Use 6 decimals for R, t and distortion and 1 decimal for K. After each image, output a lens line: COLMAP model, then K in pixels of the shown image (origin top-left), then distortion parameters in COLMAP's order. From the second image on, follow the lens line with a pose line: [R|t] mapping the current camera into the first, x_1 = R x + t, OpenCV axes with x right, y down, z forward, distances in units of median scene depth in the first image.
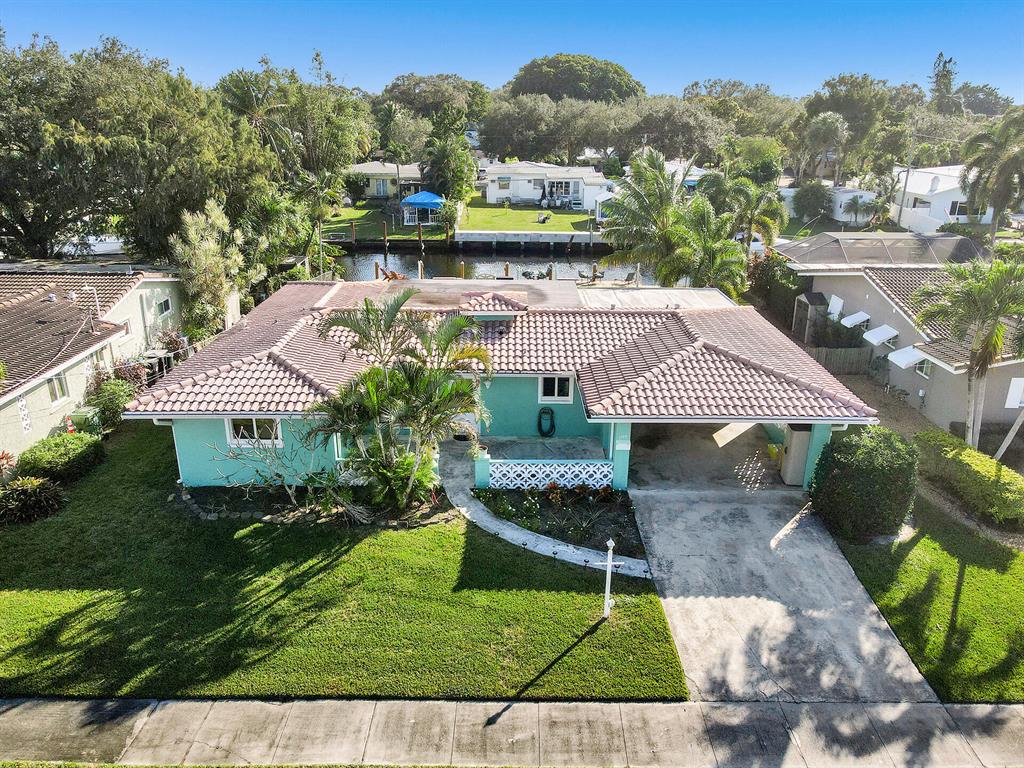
lens RADIAL K [[744.0, 0, 506.4], [0, 744.0, 381.8], [0, 0, 1]] dist [0.014529, 0.000992]
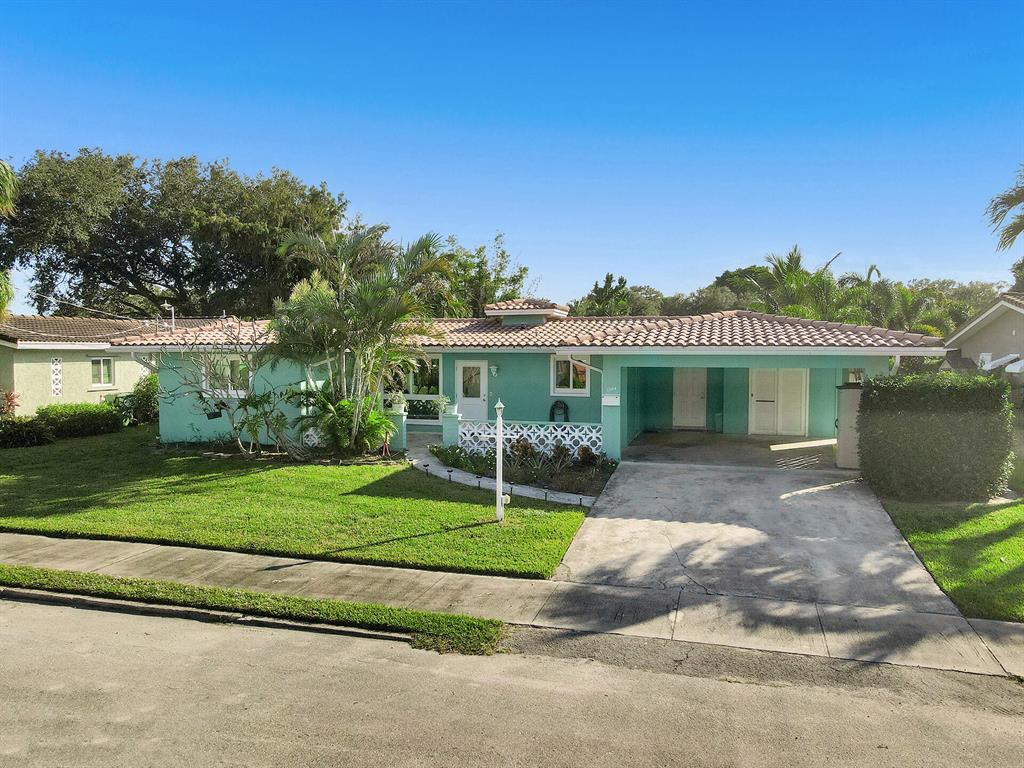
lens RADIAL K [[744.0, 0, 510.4], [0, 744.0, 380.2], [0, 0, 1]] dist [0.014529, 0.000992]
pose [[0.961837, 0.007708, -0.273513, 0.283484], [-0.090386, 0.952440, -0.291013, 0.324469], [0.258262, 0.304629, 0.916789, 0.221794]]
